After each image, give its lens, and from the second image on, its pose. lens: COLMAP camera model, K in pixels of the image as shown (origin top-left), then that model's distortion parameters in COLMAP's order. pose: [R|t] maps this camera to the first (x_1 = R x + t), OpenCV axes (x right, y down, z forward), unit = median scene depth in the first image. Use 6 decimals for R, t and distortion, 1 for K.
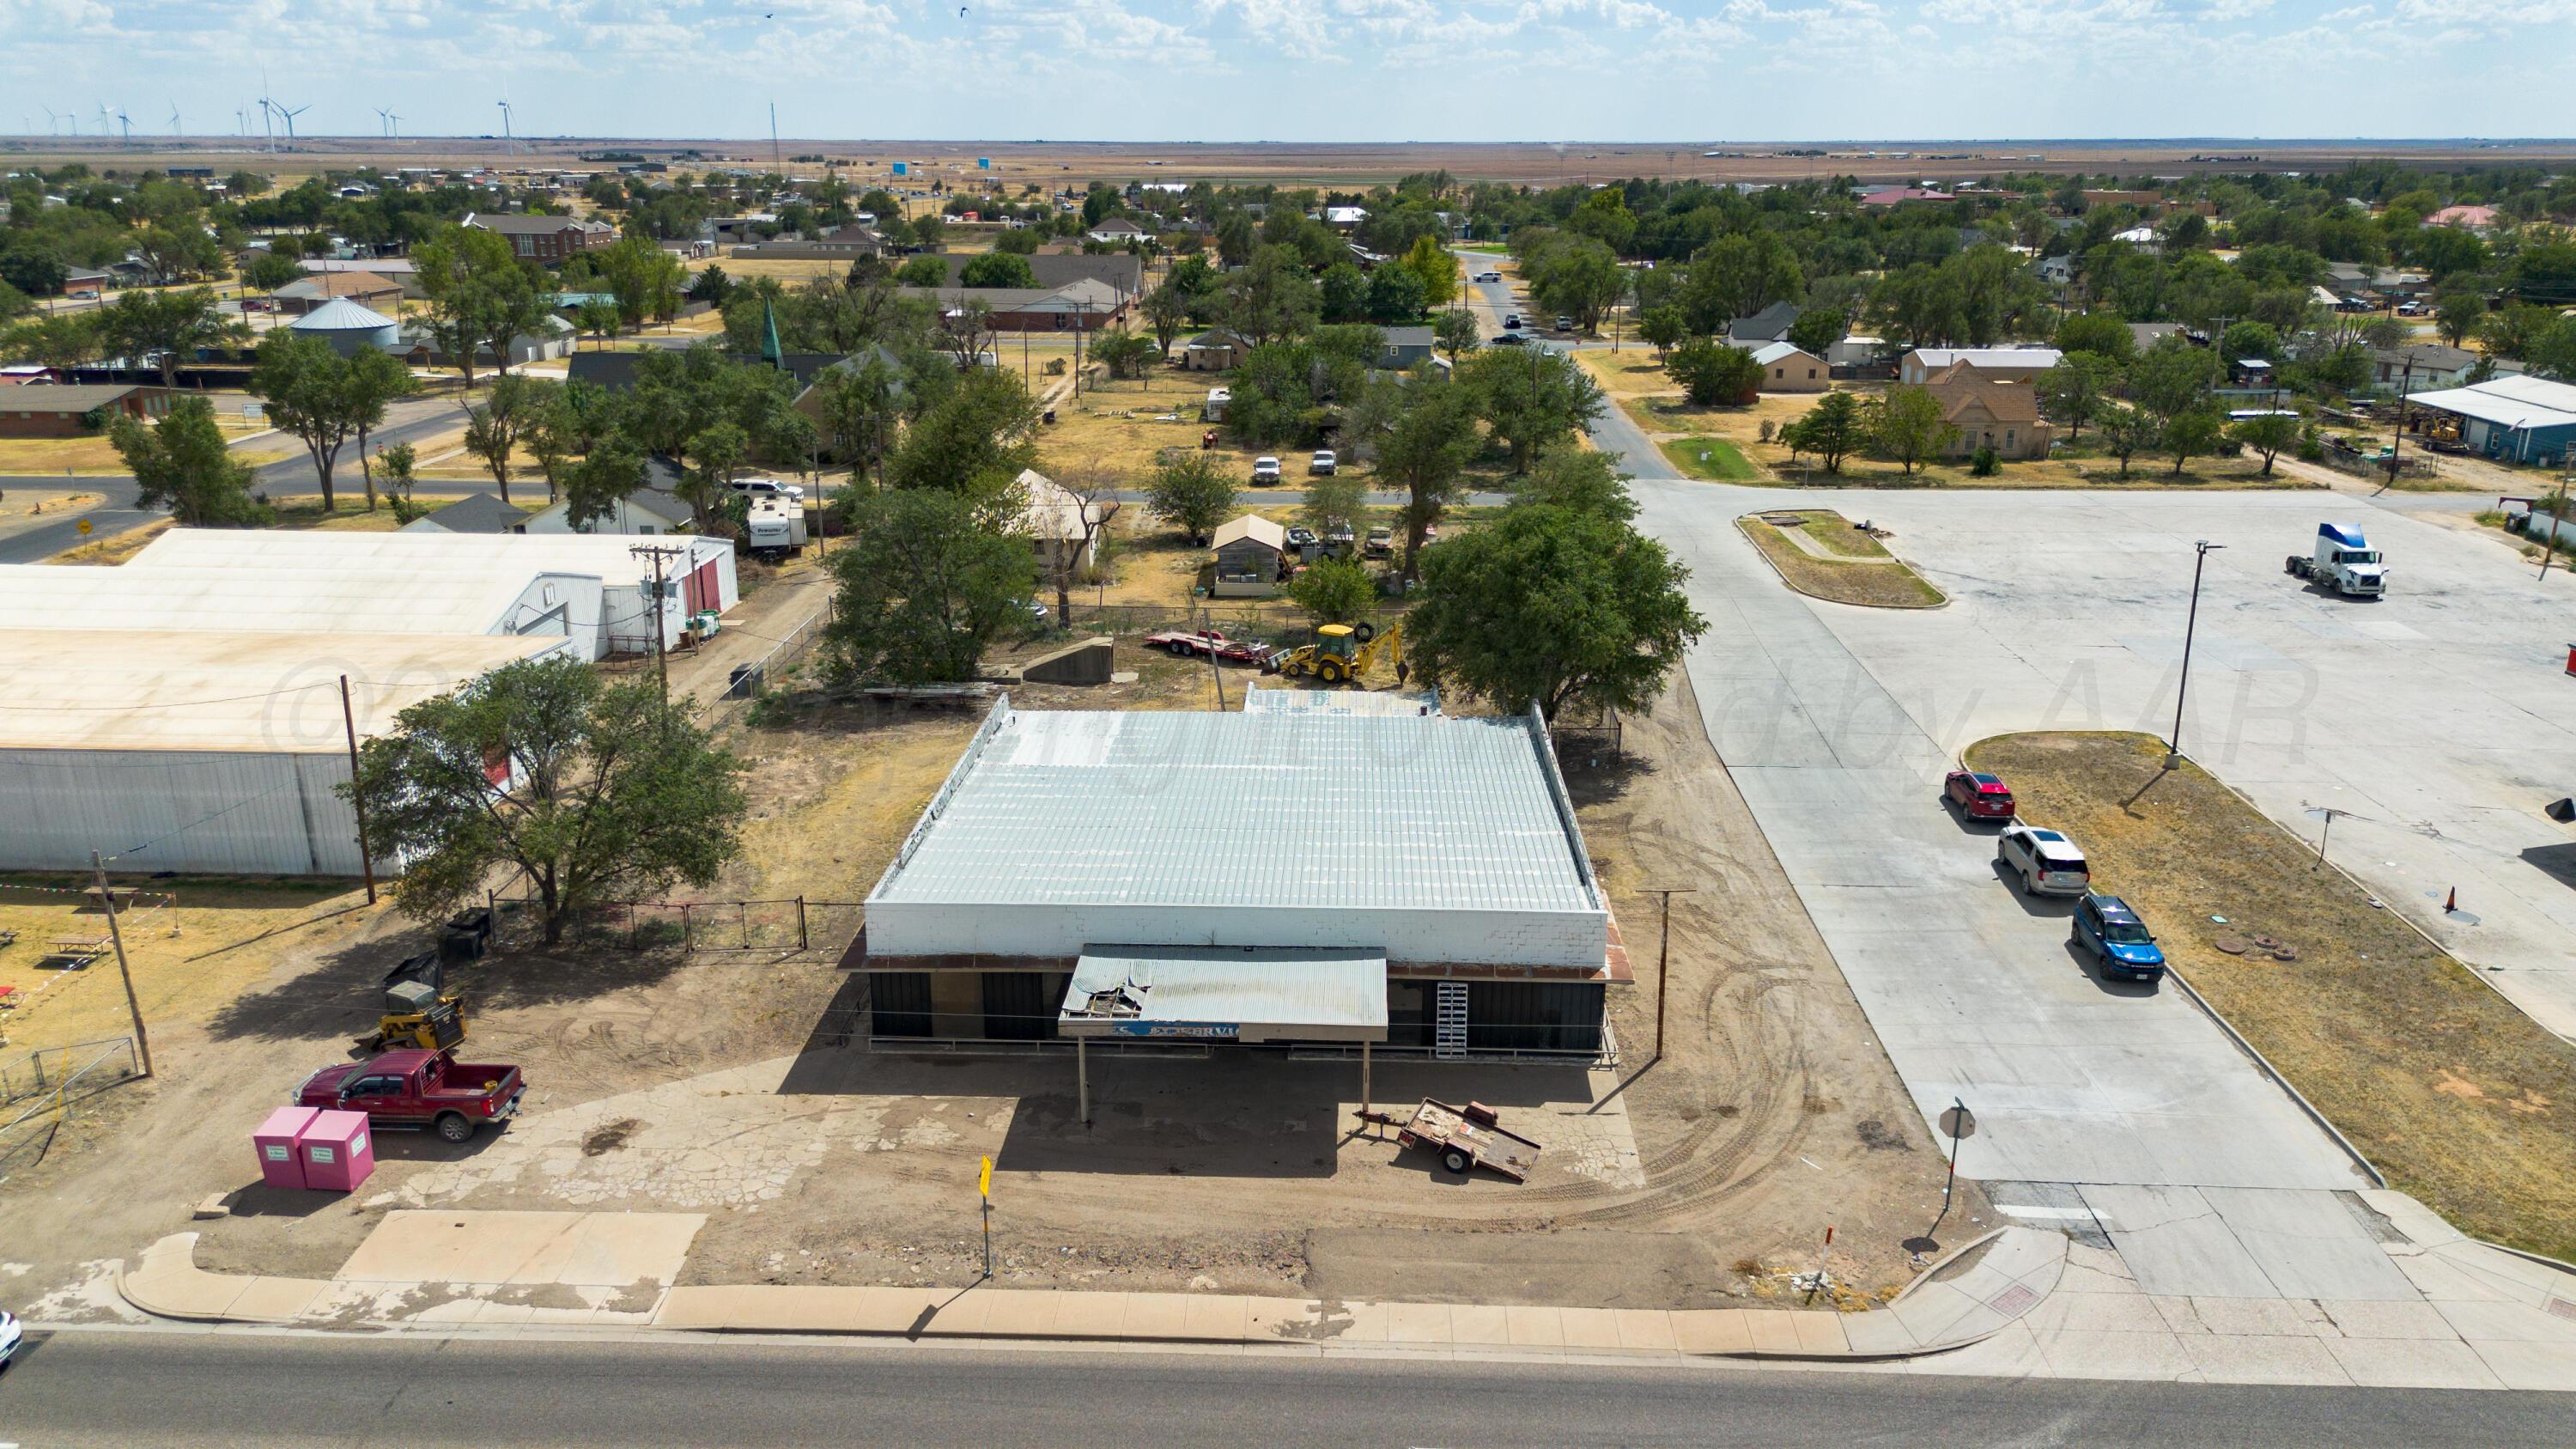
lens RADIAL K [[1826.0, 0, 1288.0], [0, 1826.0, 724.5], [0, 0, 1]] dist [0.076615, -0.084169]
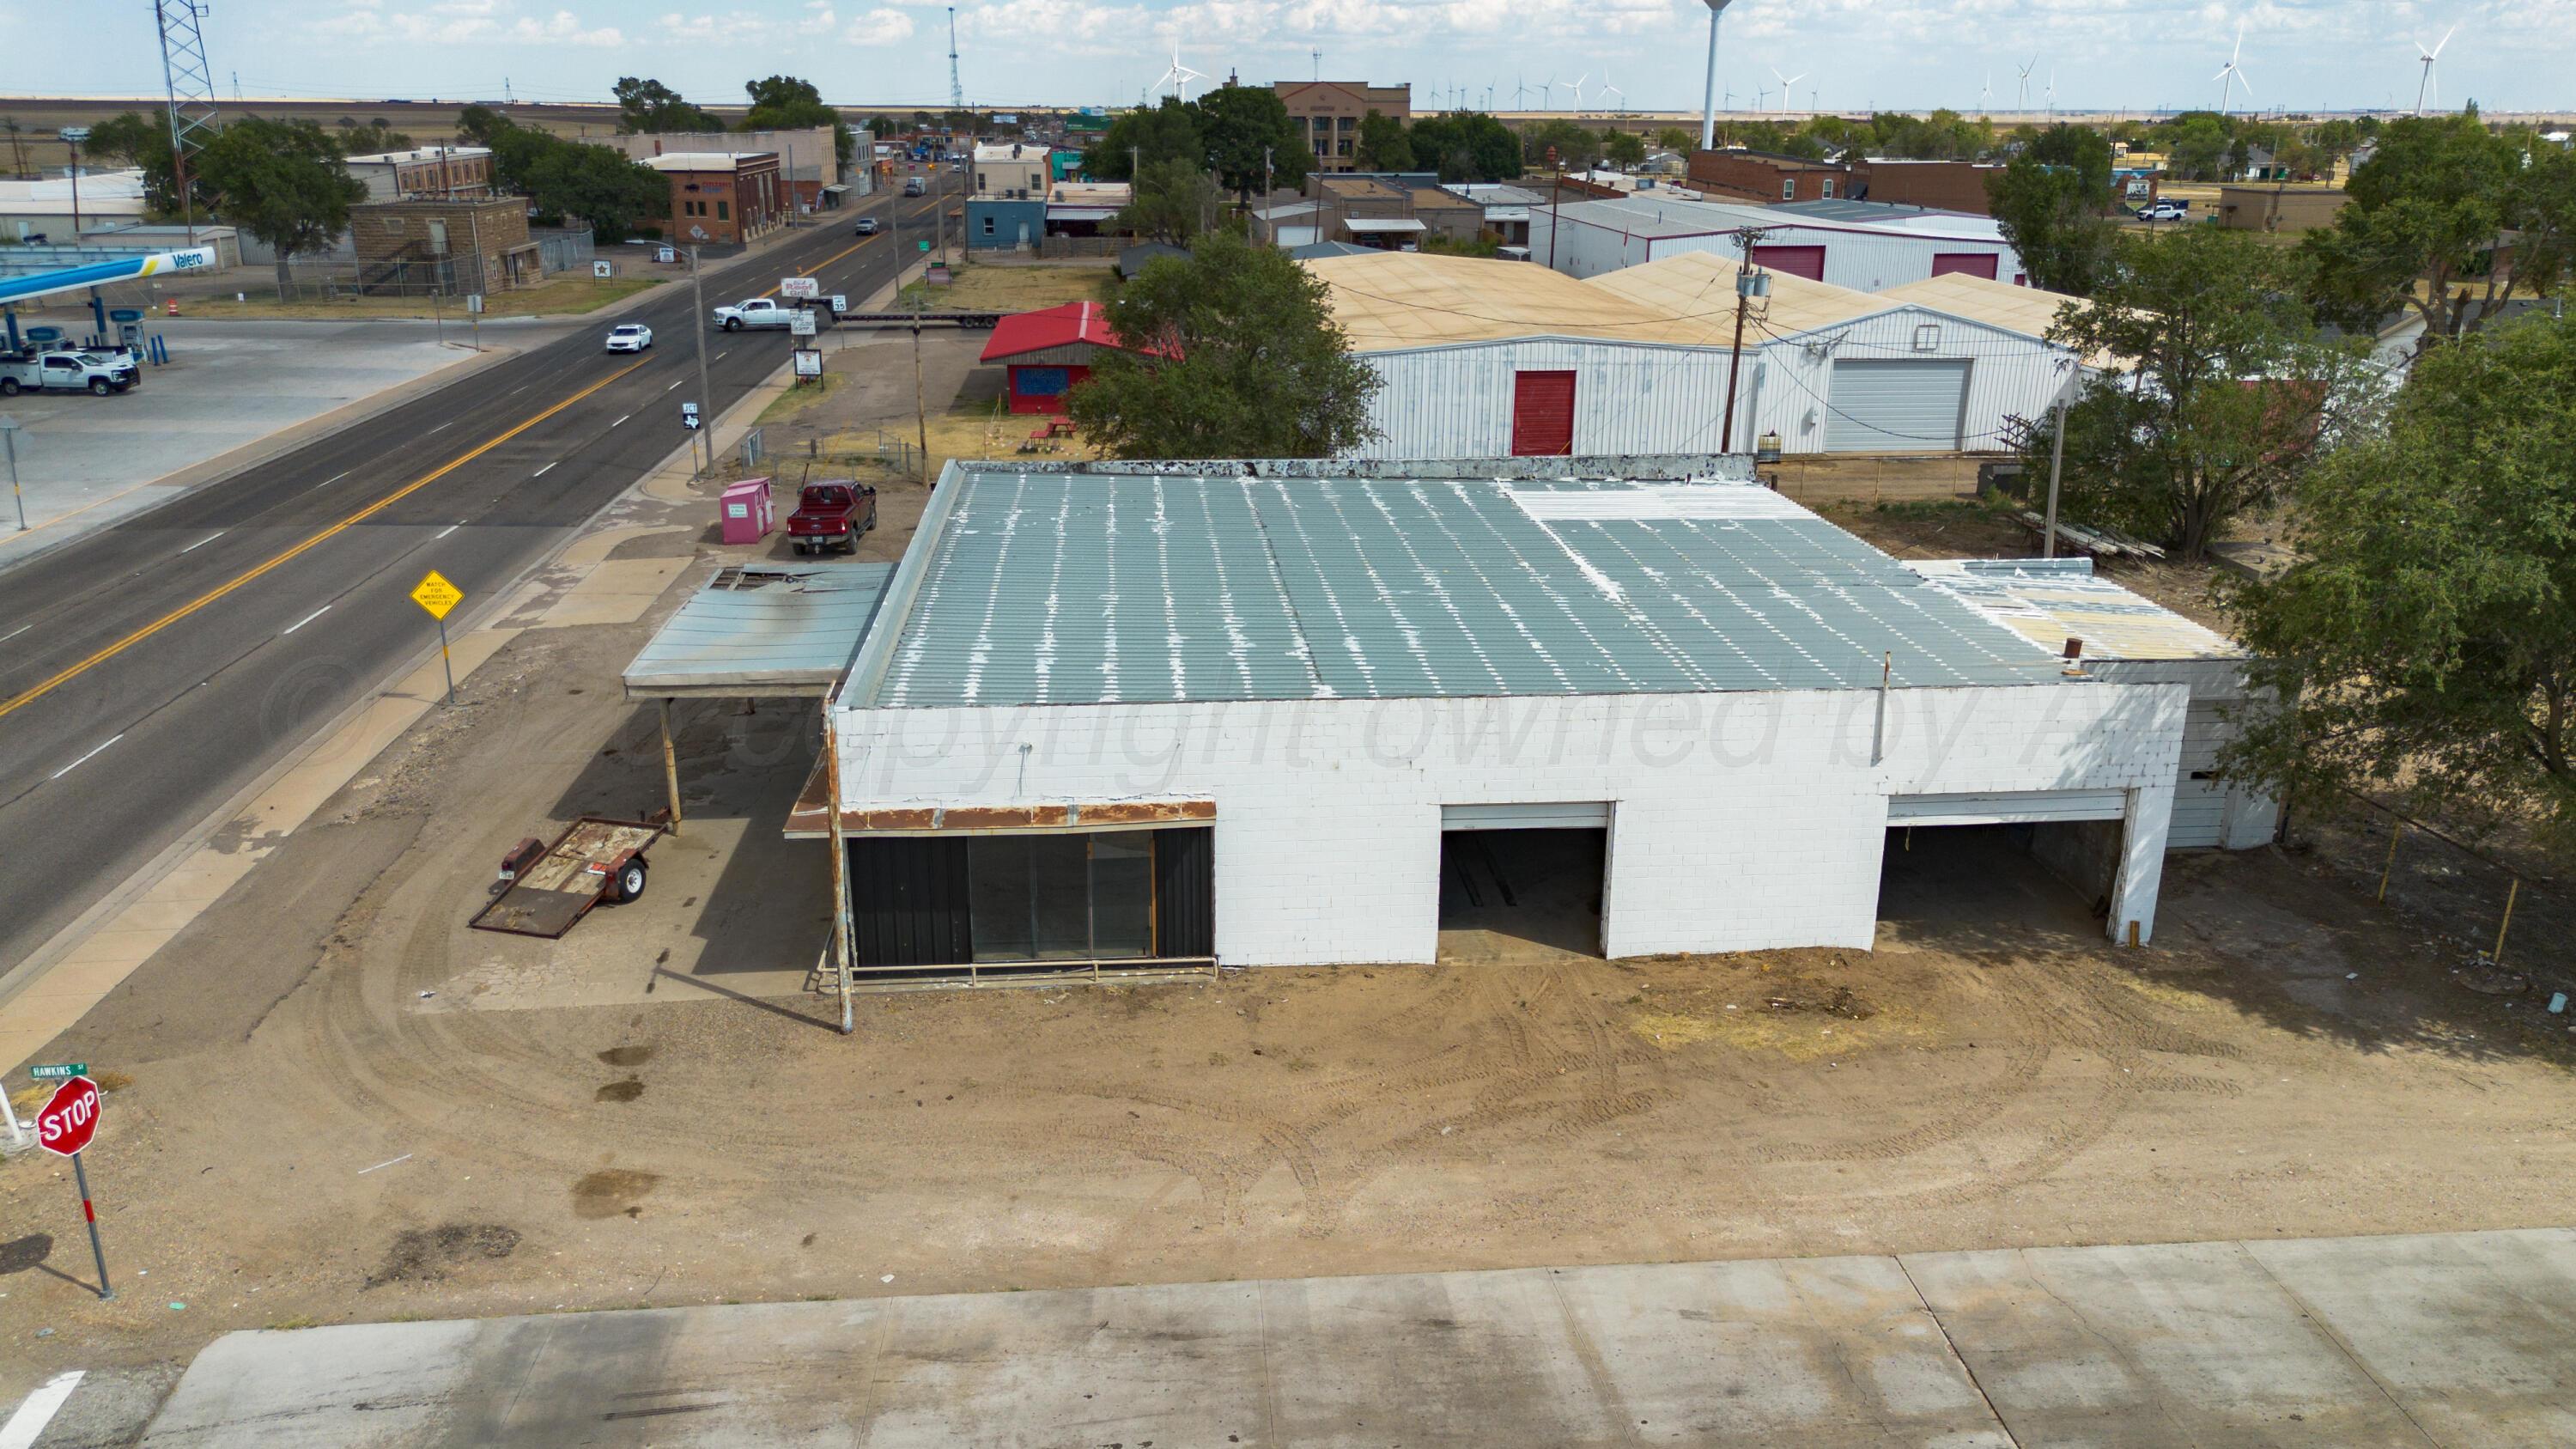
lens RADIAL K [[1870.5, 0, 1286.8], [0, 1870.5, 754.8], [0, 0, 1]] dist [0.073408, -0.091588]
pose [[0.125631, 0.322556, -0.938176, 0.674217], [-0.304805, 0.912479, 0.272904, -0.070500], [0.944093, 0.251676, 0.212952, 0.964704]]
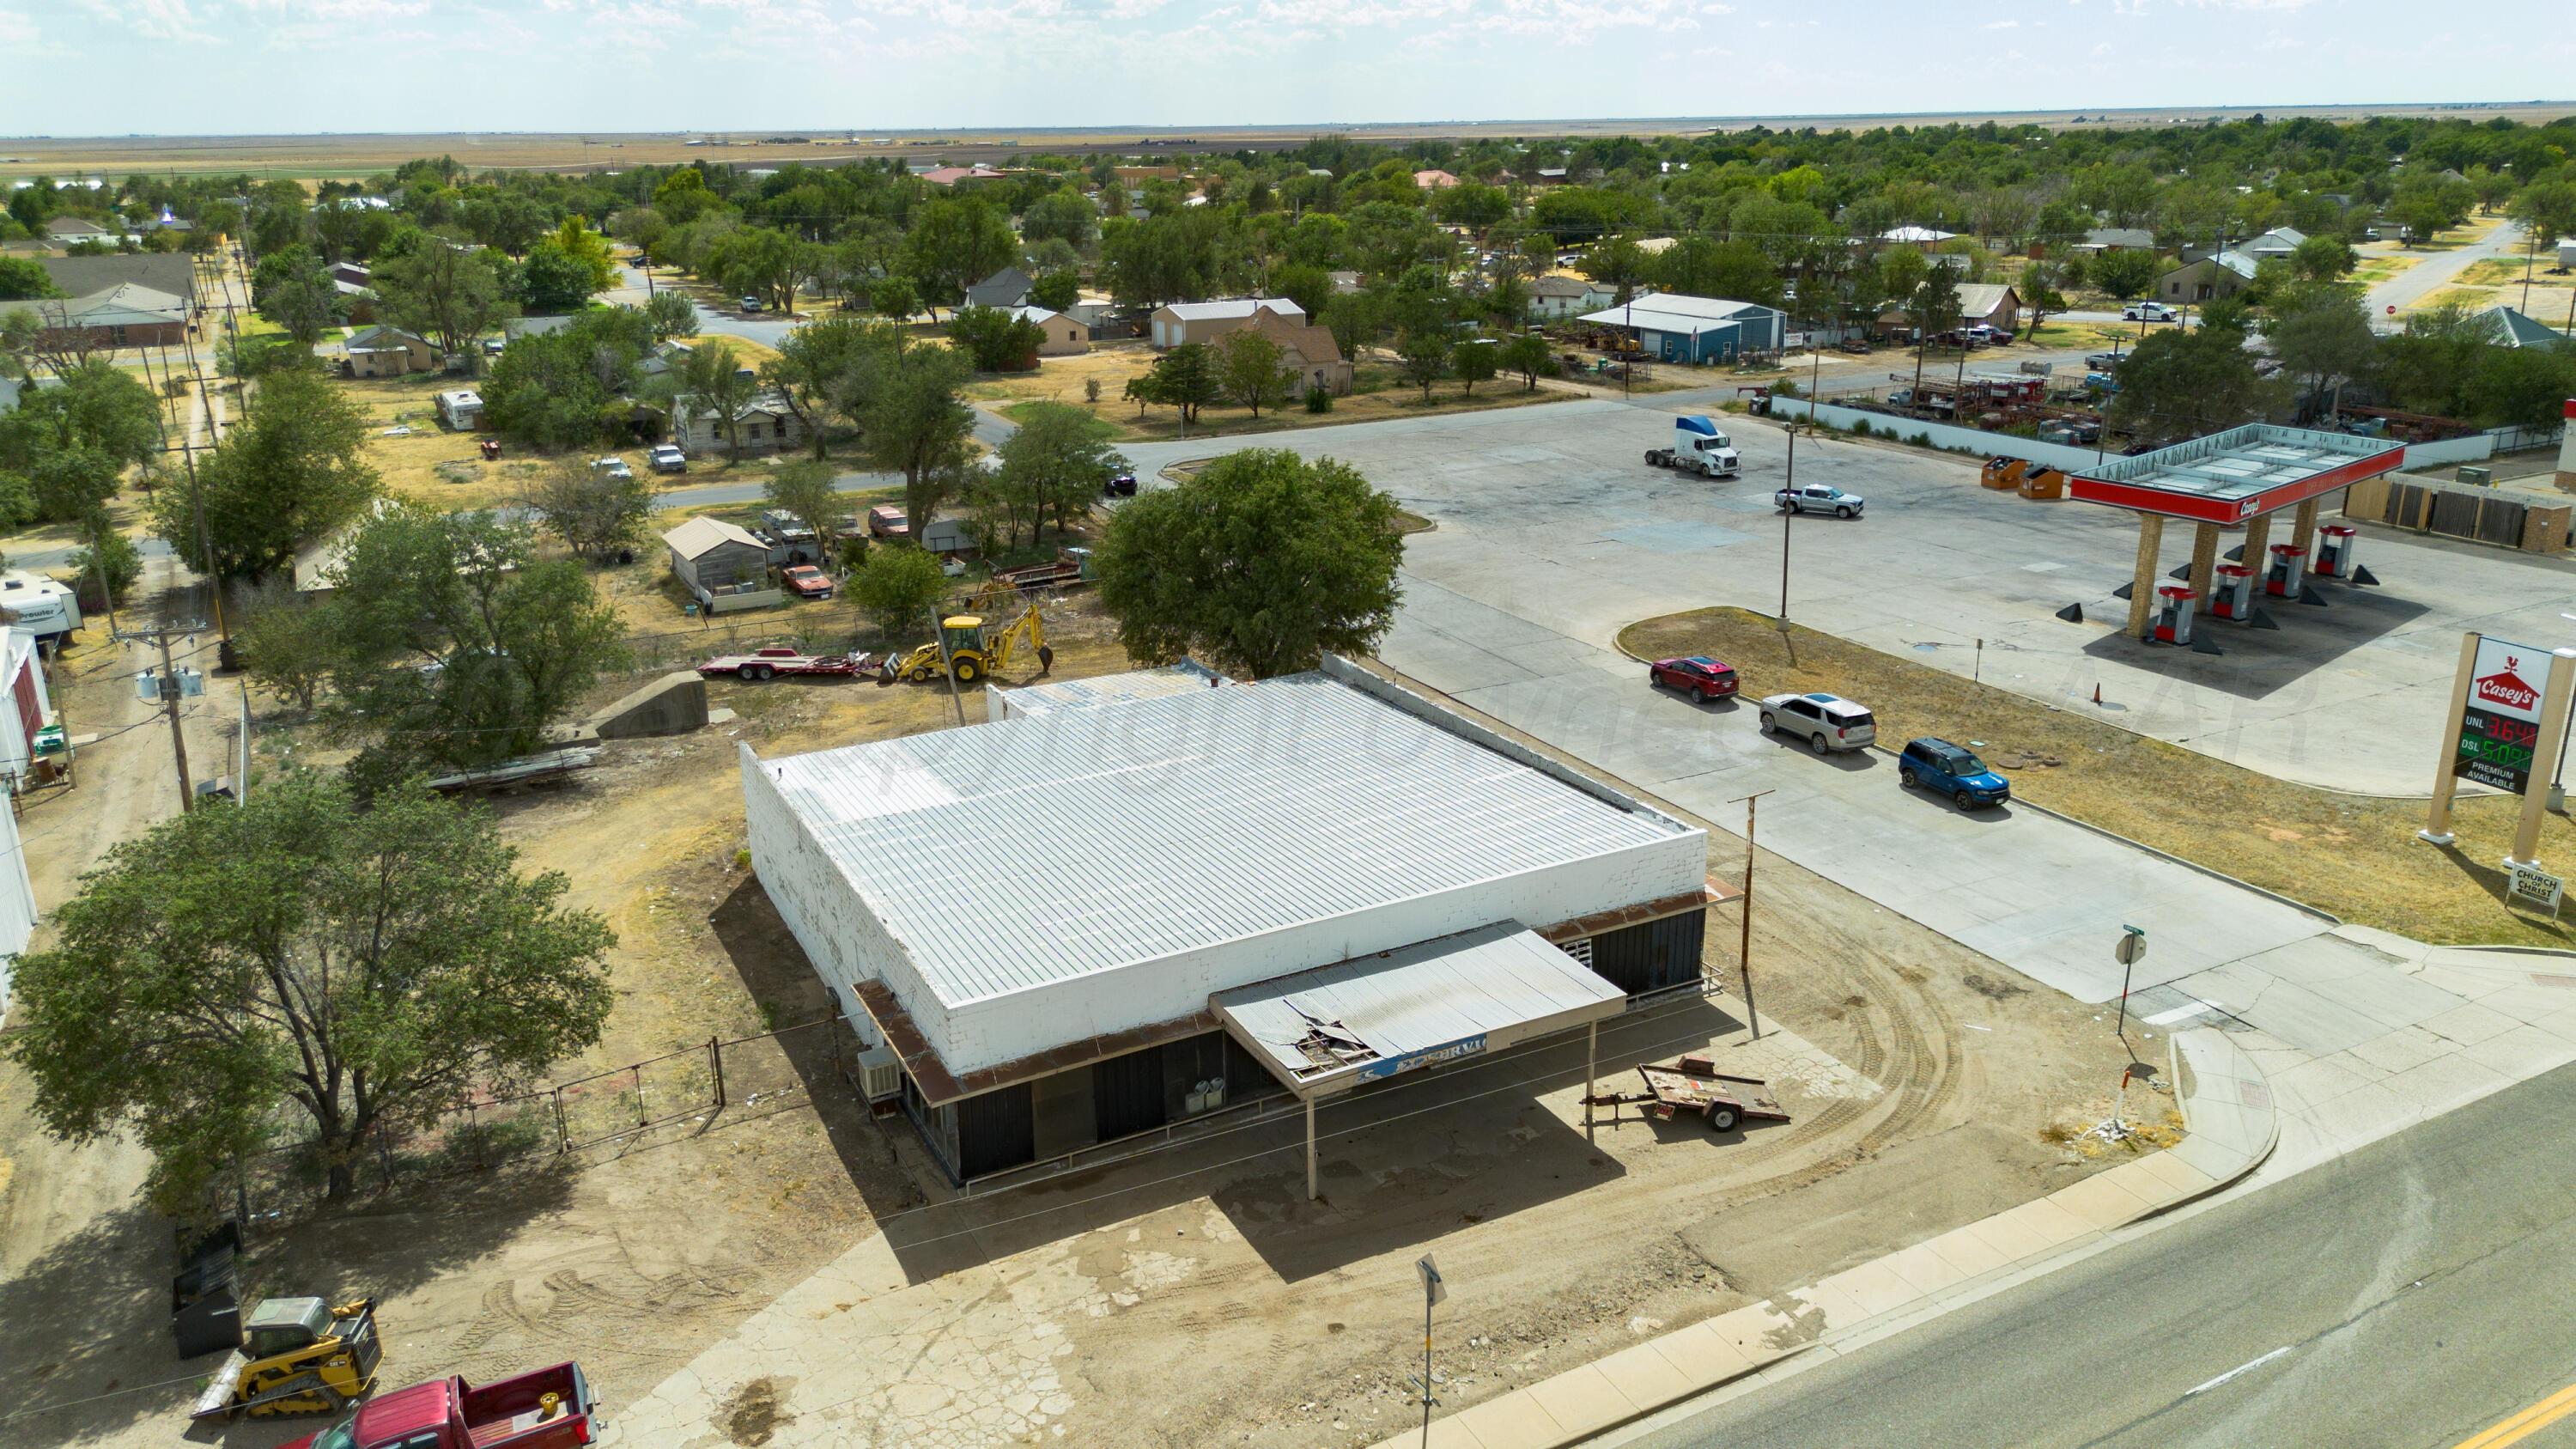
lens RADIAL K [[1826.0, 0, 1288.0], [0, 1826.0, 724.5], [0, 0, 1]] dist [0.076615, -0.084169]
pose [[0.867104, -0.168347, 0.468818, -0.431910], [0.165773, 0.985038, 0.047110, -0.031299], [-0.469735, 0.036868, 0.882037, 0.246195]]
